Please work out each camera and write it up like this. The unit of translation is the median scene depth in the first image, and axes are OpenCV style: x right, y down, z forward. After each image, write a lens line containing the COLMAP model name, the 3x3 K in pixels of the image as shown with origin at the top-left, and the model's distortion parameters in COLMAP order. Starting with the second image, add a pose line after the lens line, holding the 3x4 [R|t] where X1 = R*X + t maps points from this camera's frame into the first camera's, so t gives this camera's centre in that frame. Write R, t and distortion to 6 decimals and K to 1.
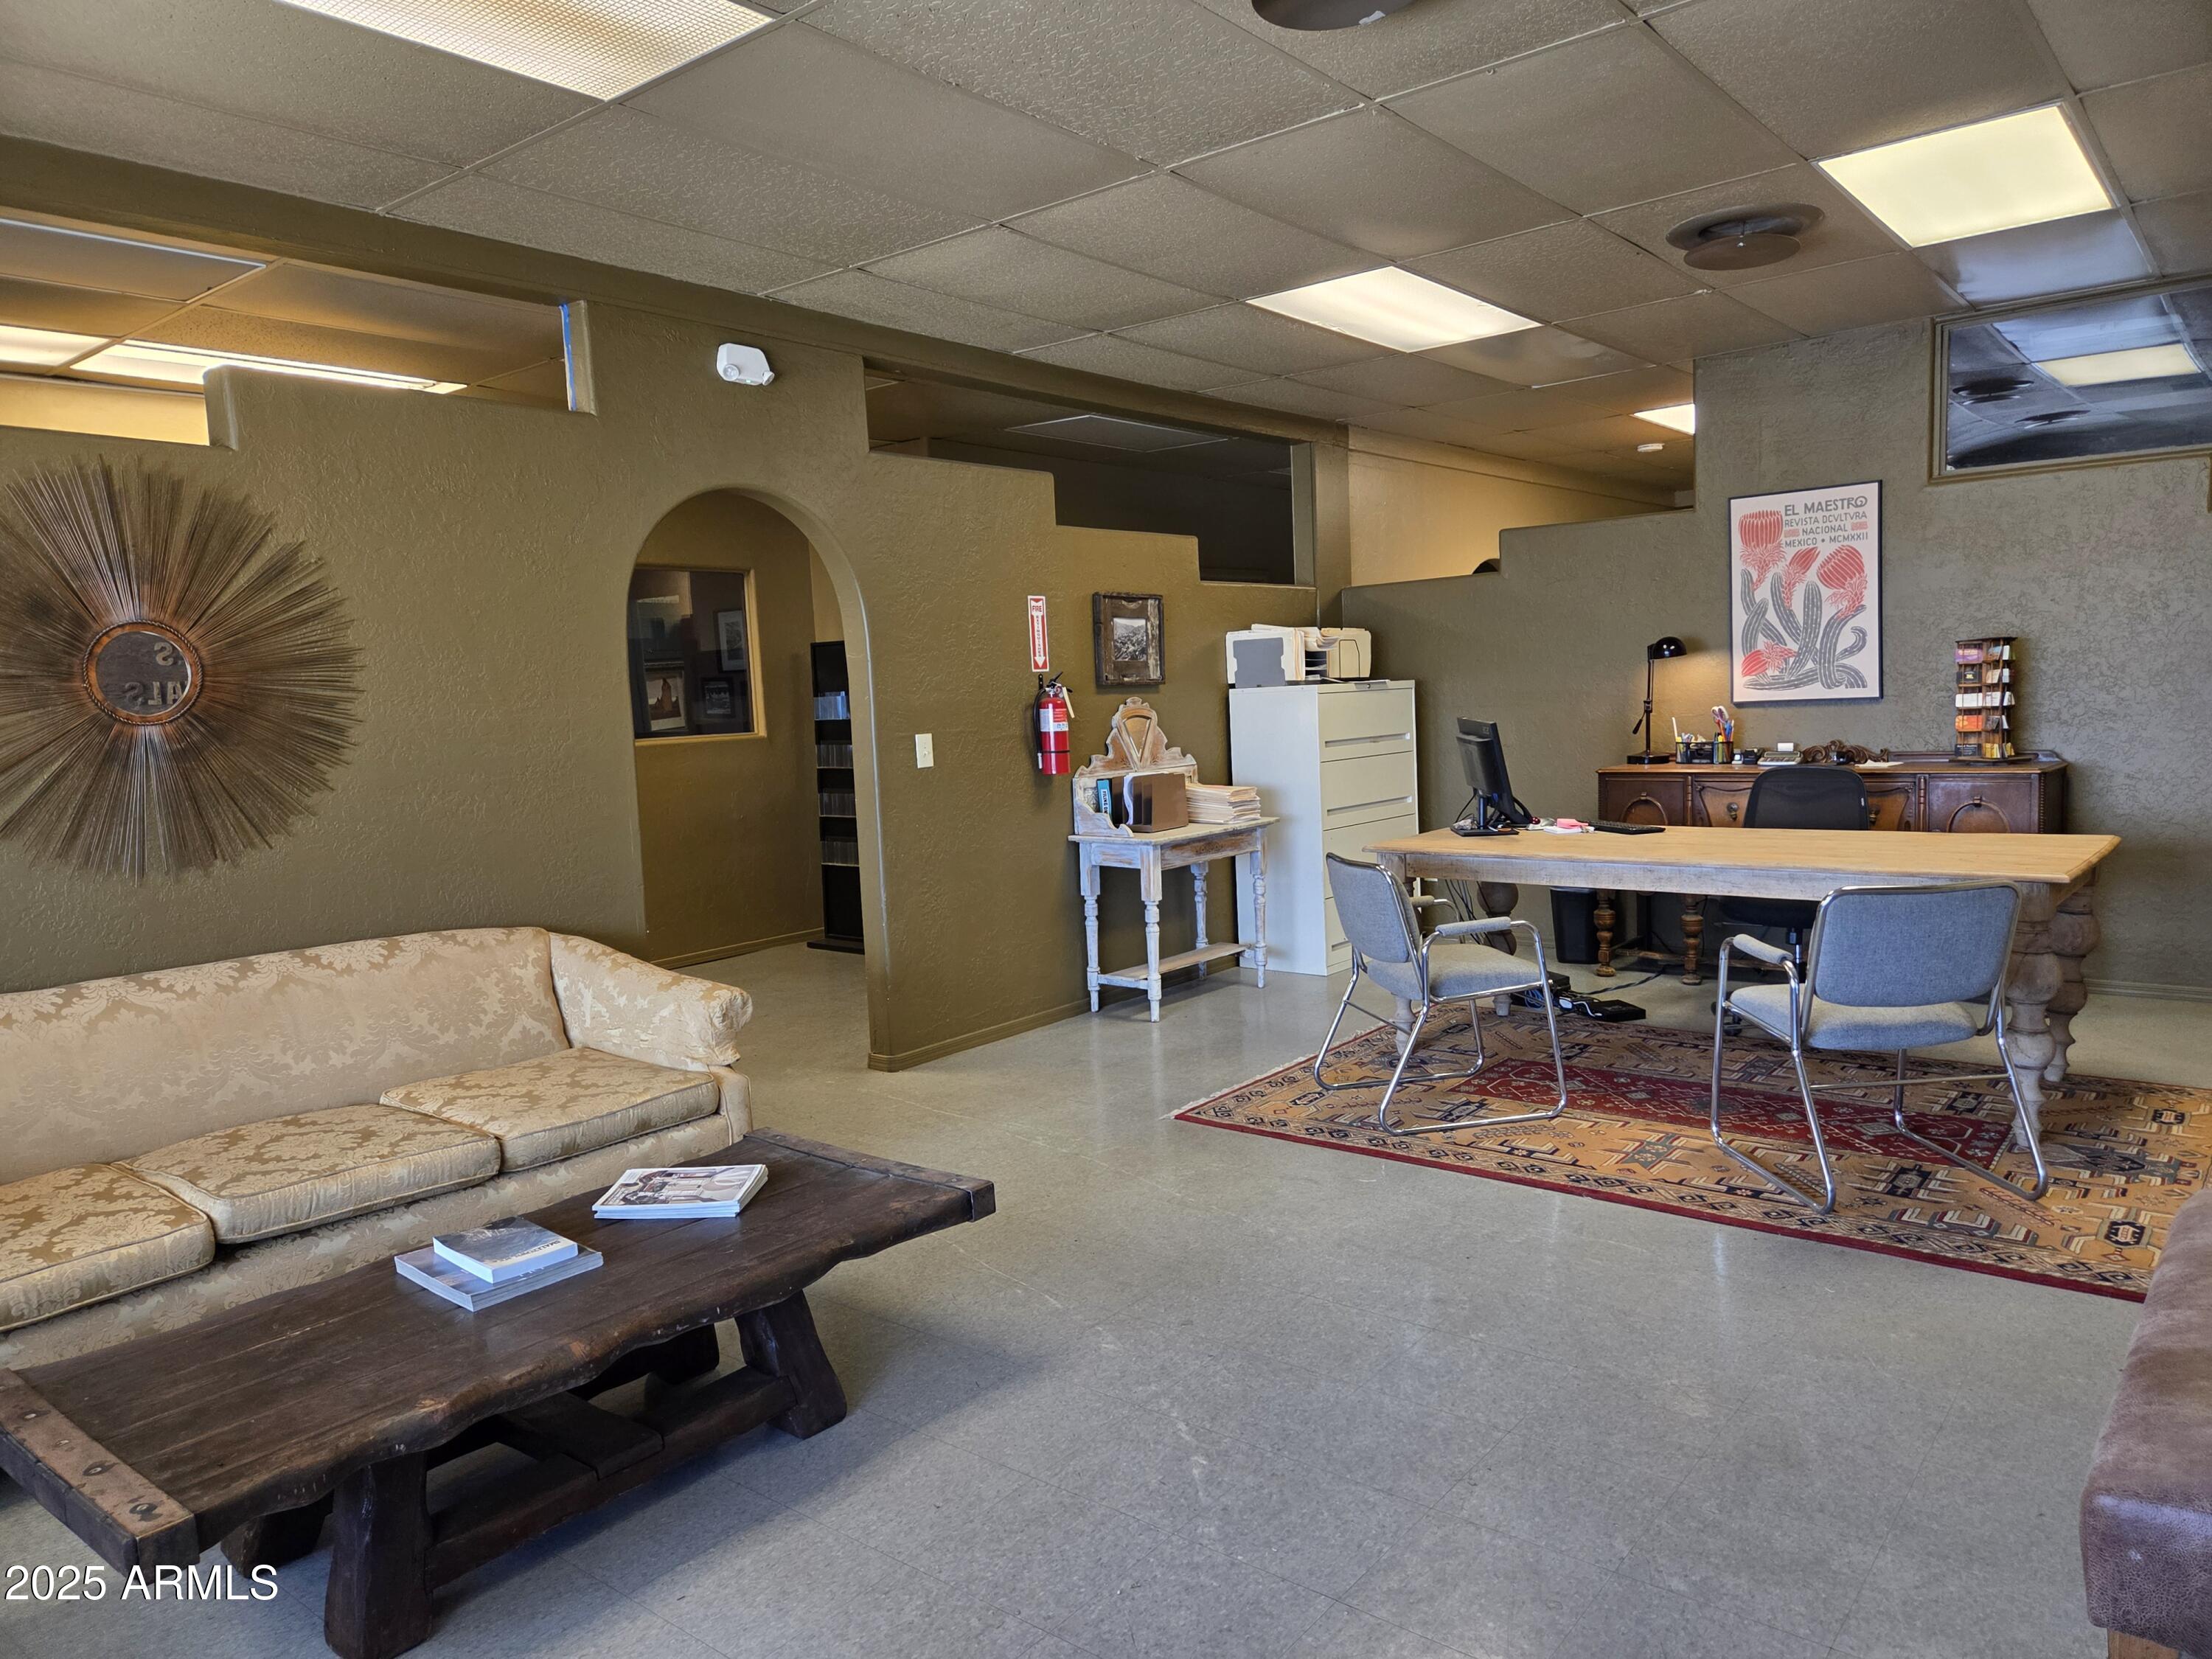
lens RADIAL K [[1505.4, 0, 1105.8], [0, 1505.4, 832.3], [0, 0, 1]] dist [0.031559, 0.000191]
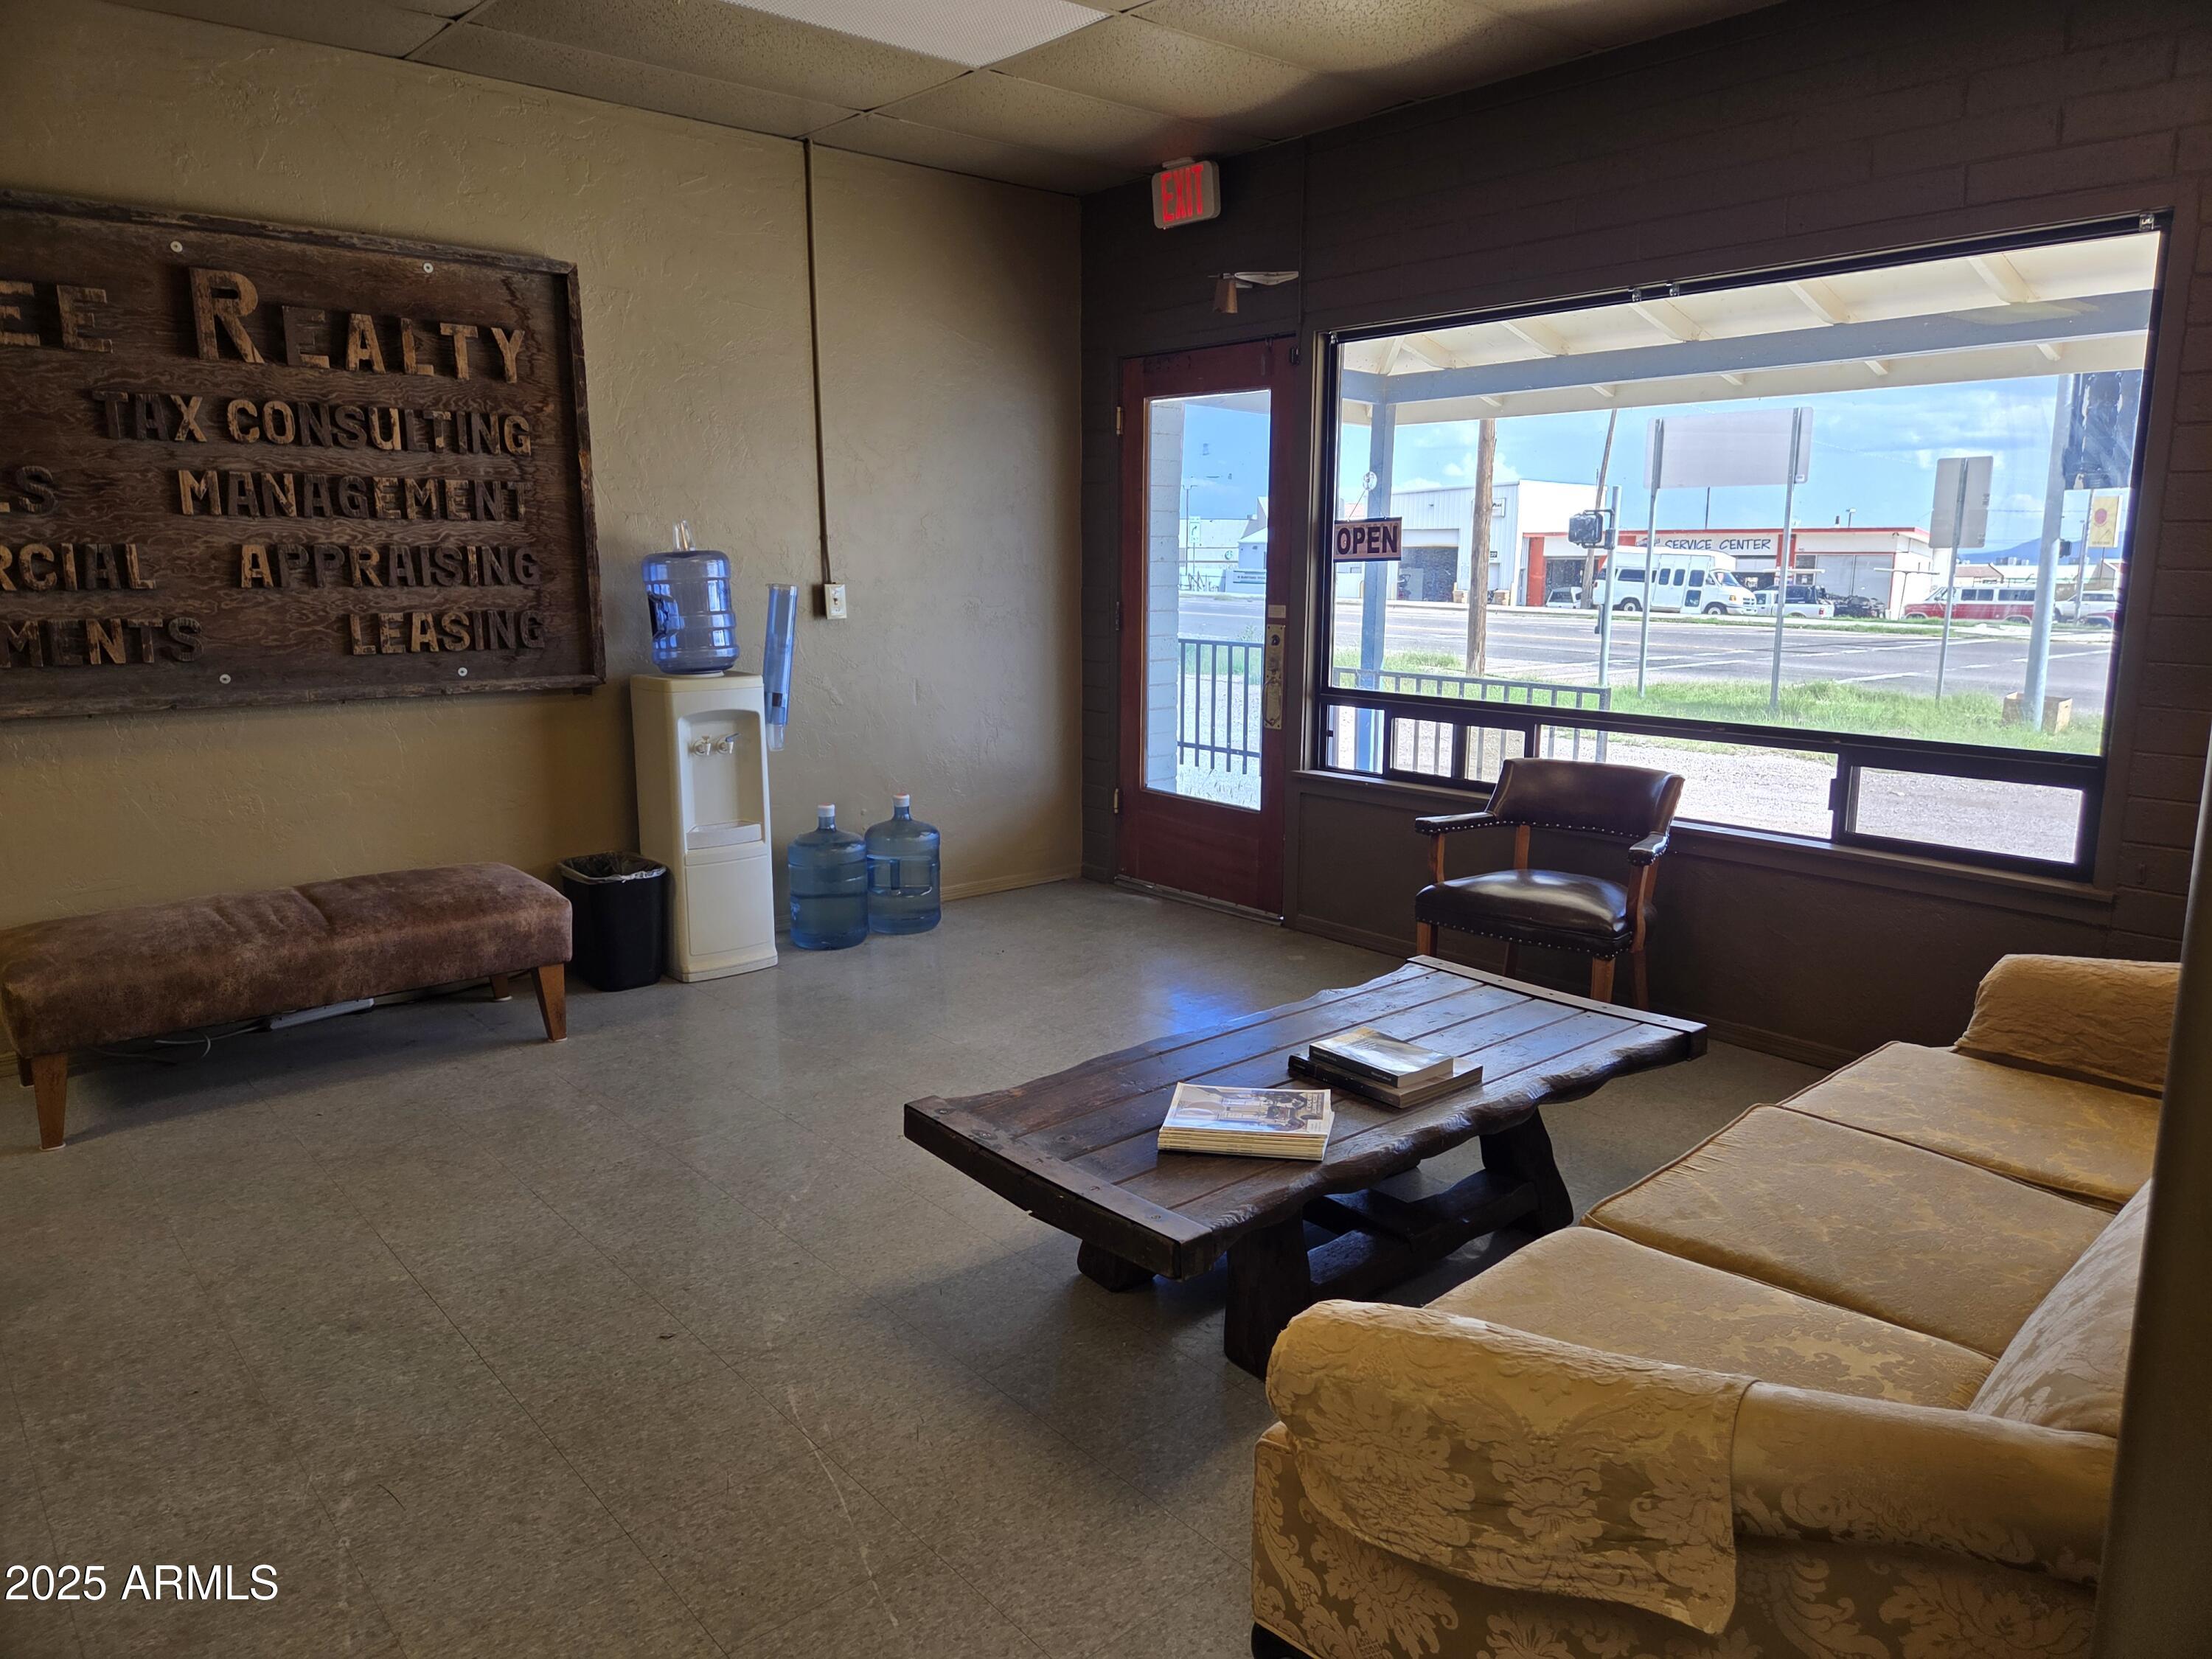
lens RADIAL K [[1505.4, 0, 1105.5], [0, 1505.4, 831.6], [0, 0, 1]] dist [0.031559, 0.000191]
pose [[-0.983802, 0.012243, 0.178841, -0.360651], [0.059873, 0.962814, 0.263447, -0.154176], [-0.168965, 0.269888, -0.947951, 1.811217]]
